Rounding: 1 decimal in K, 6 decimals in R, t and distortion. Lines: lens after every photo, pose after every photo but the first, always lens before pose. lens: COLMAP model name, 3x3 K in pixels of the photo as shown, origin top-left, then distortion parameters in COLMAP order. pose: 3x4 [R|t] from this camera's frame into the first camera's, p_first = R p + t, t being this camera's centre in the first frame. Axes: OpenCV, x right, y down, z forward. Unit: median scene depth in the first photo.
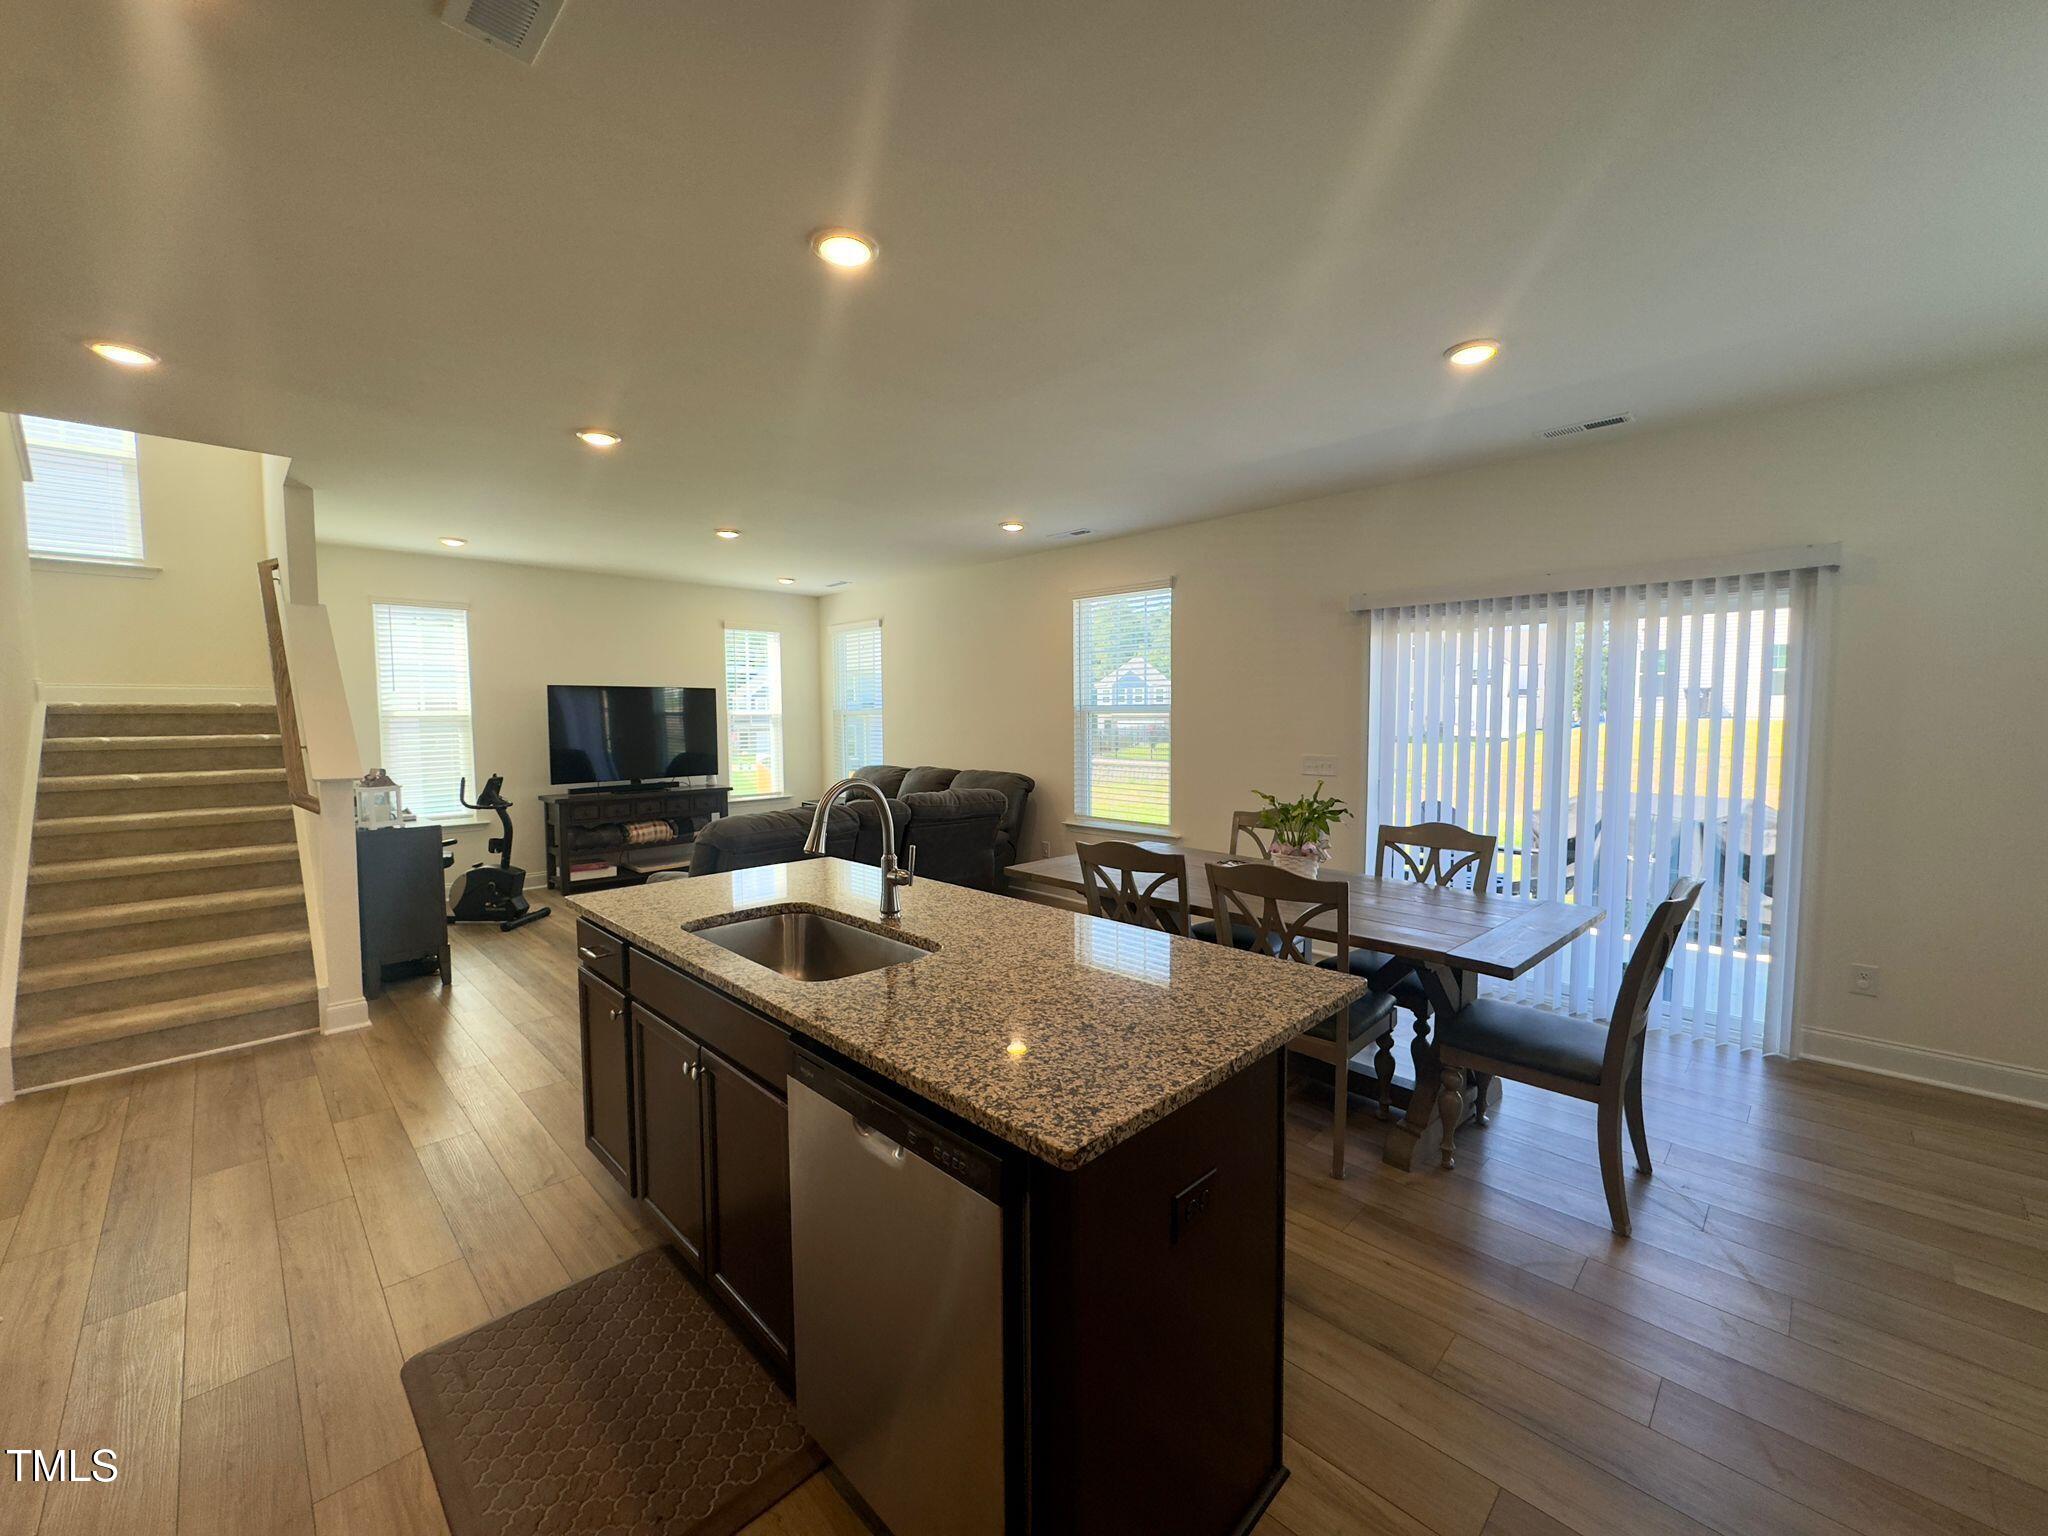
lens RADIAL K [[816.8, 0, 1029.0], [0, 816.8, 764.9], [0, 0, 1]] dist [-0.001318, -0.000226]
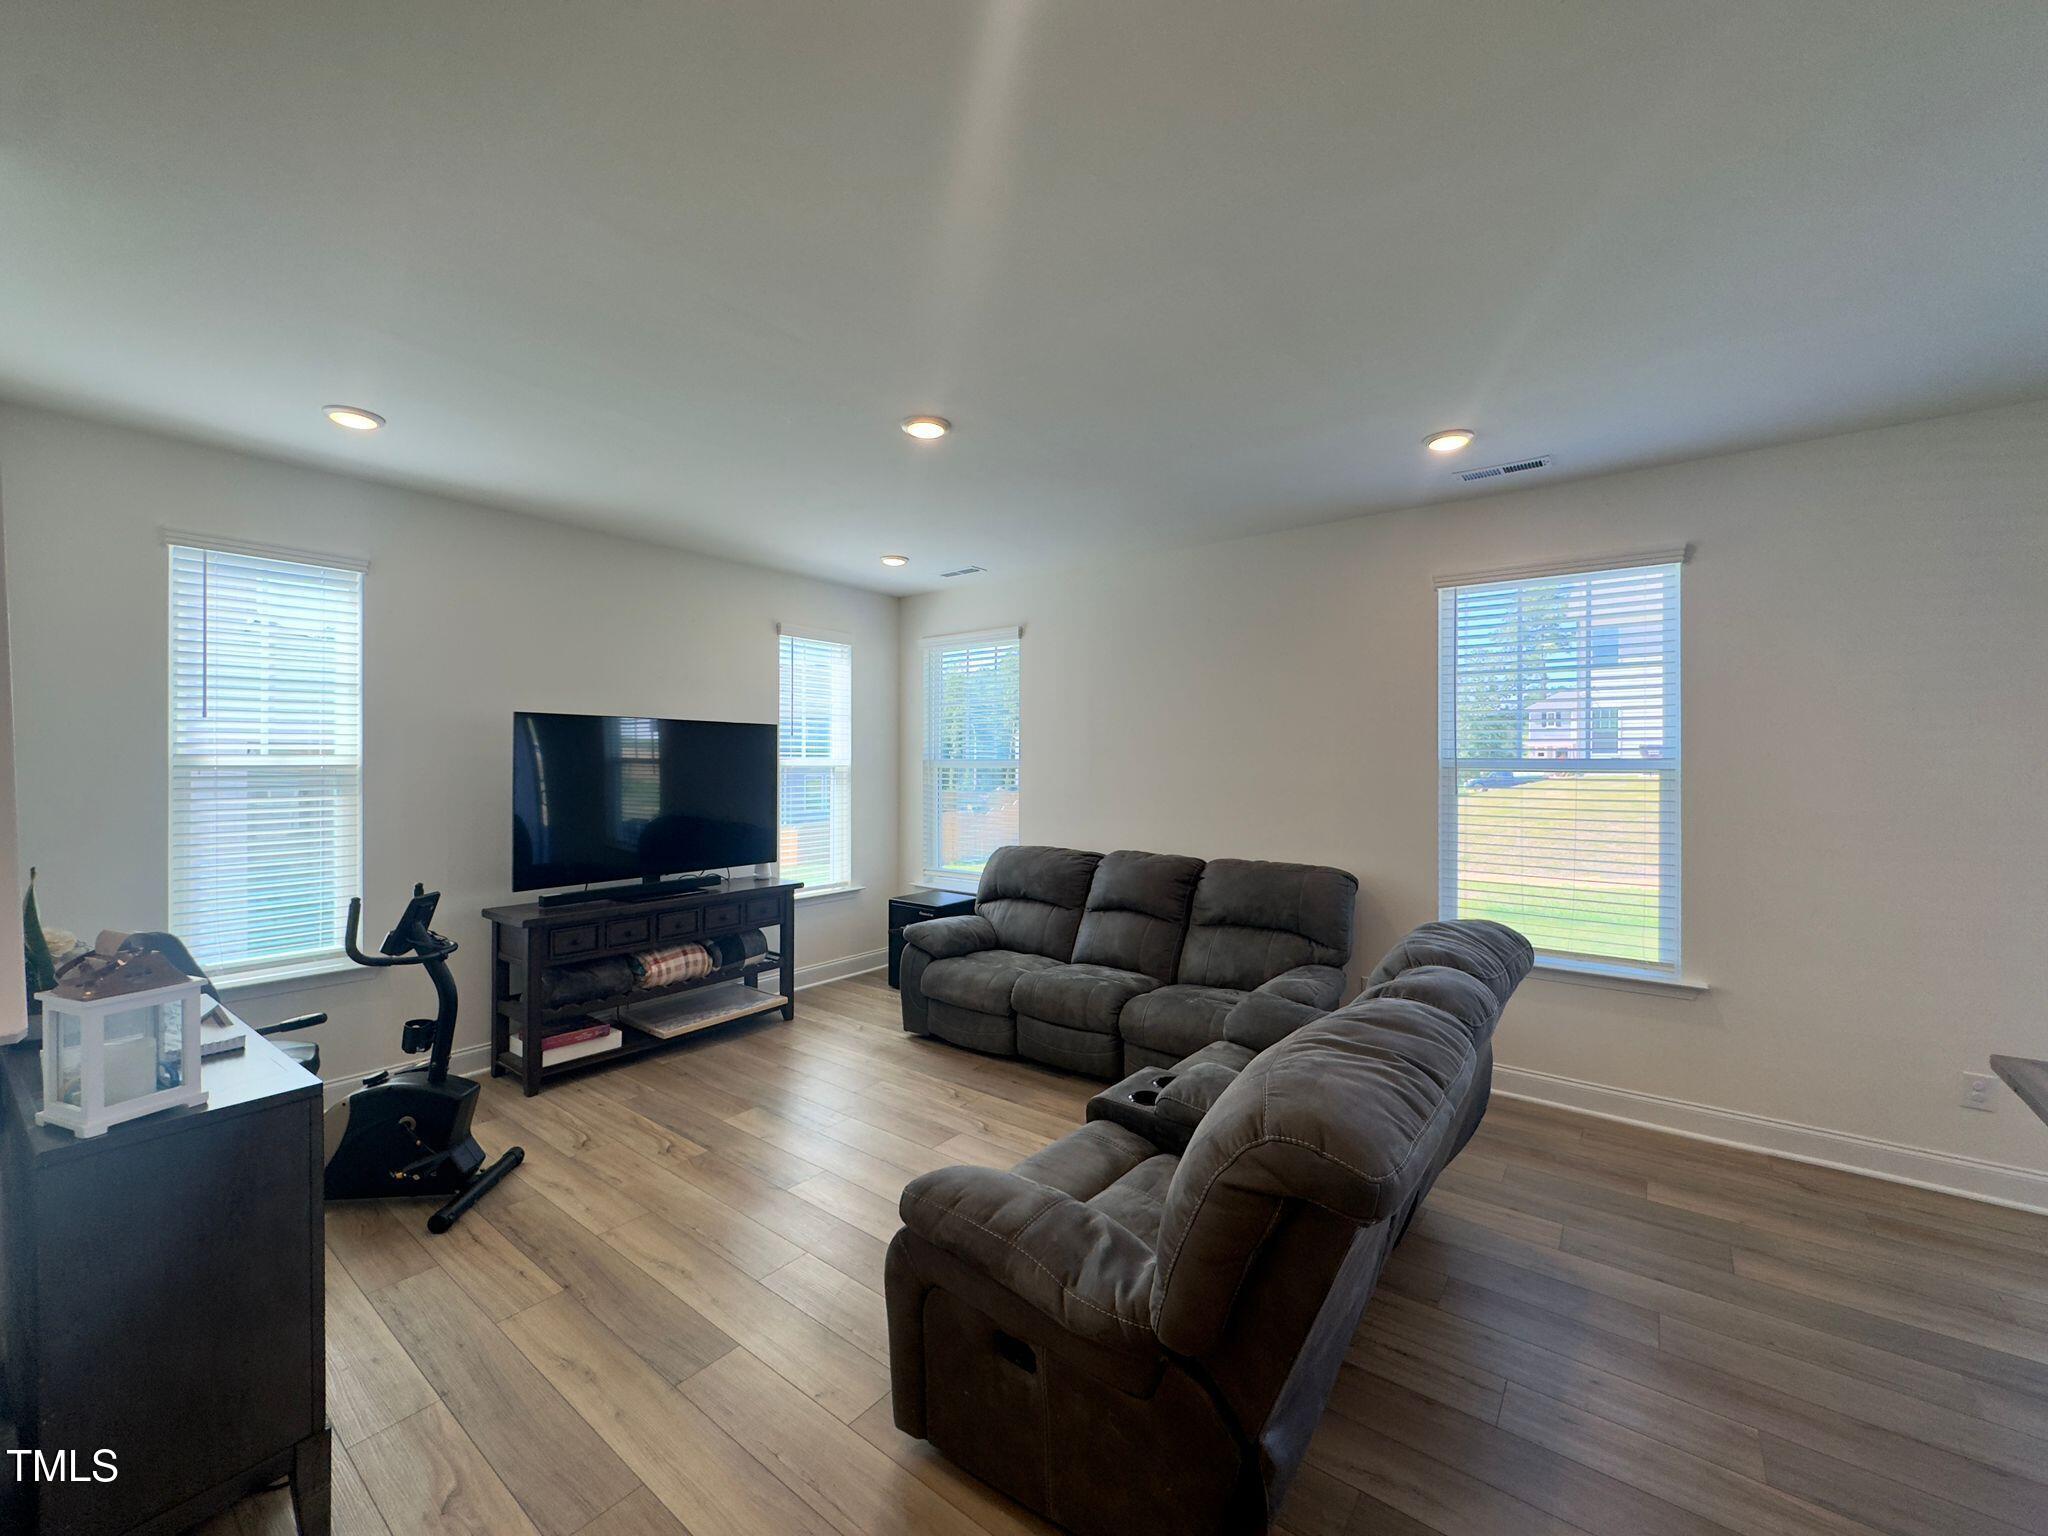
lens RADIAL K [[816.8, 0, 1027.9], [0, 816.8, 766.2], [0, 0, 1]] dist [-0.001318, -0.000226]
pose [[0.992132, 0.008928, 0.124880, -0.308111], [-0.001557, 0.998257, -0.059001, -0.028403], [-0.125189, 0.058343, 0.990416, 0.402804]]
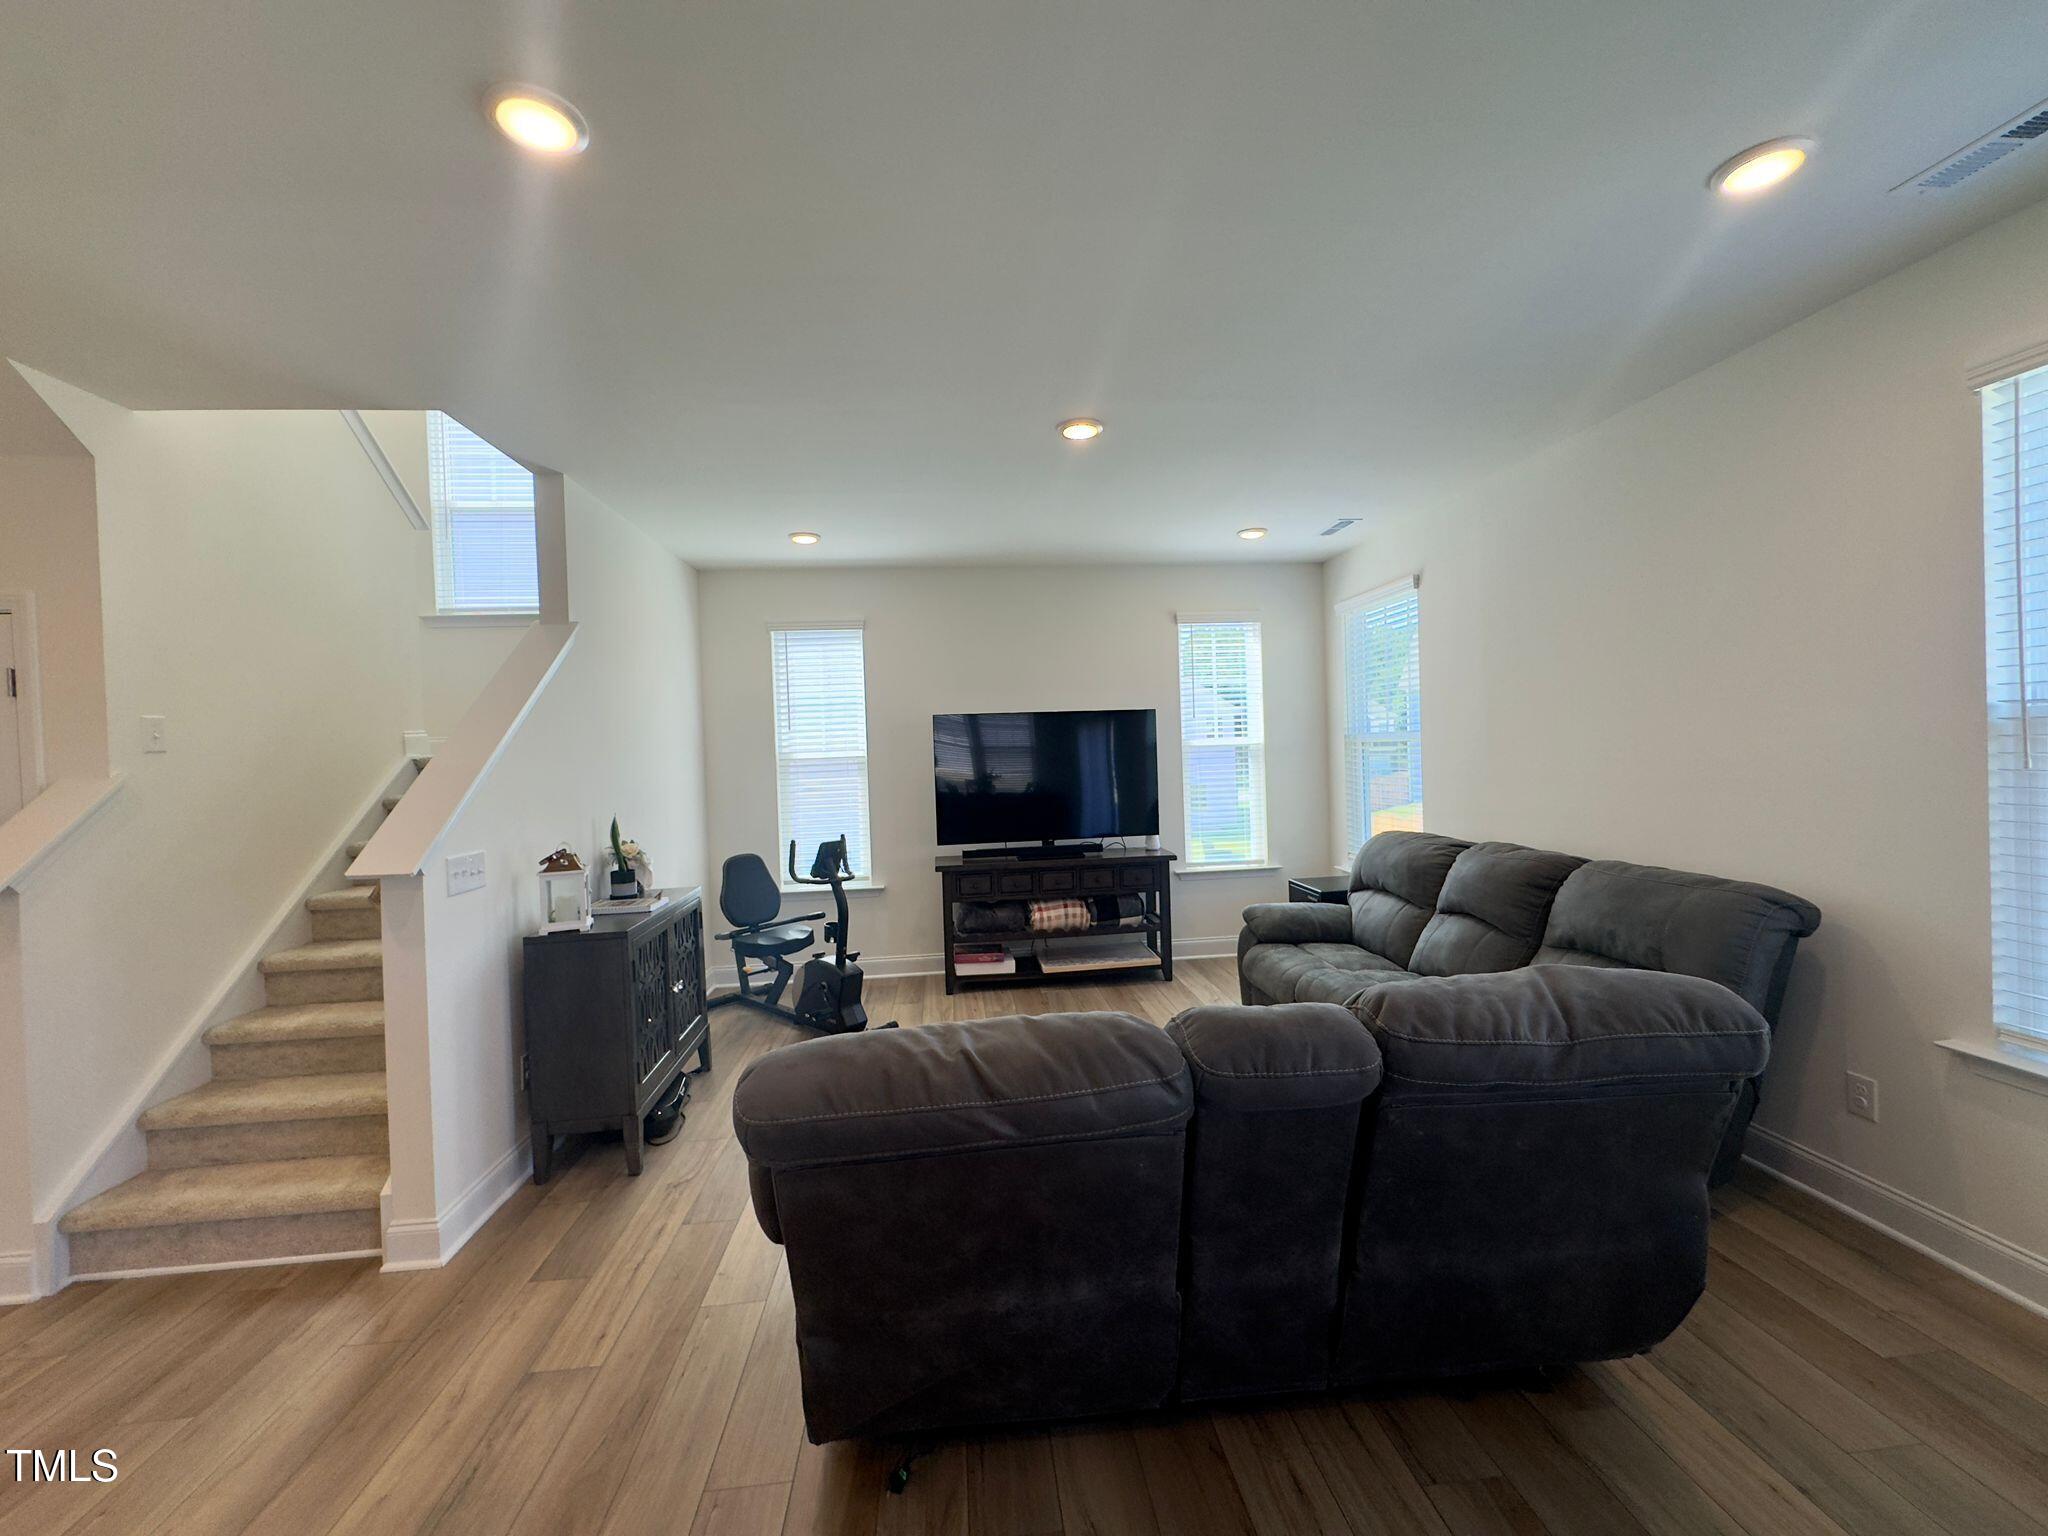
lens RADIAL K [[816.8, 0, 1025.7], [0, 816.8, 764.8], [0, 0, 1]] dist [-0.001318, -0.000226]
pose [[0.769607, -0.007969, -0.638468, -0.033774], [-0.011562, 0.999584, -0.026413, -0.031566], [0.638413, 0.027709, 0.769195, 0.460720]]
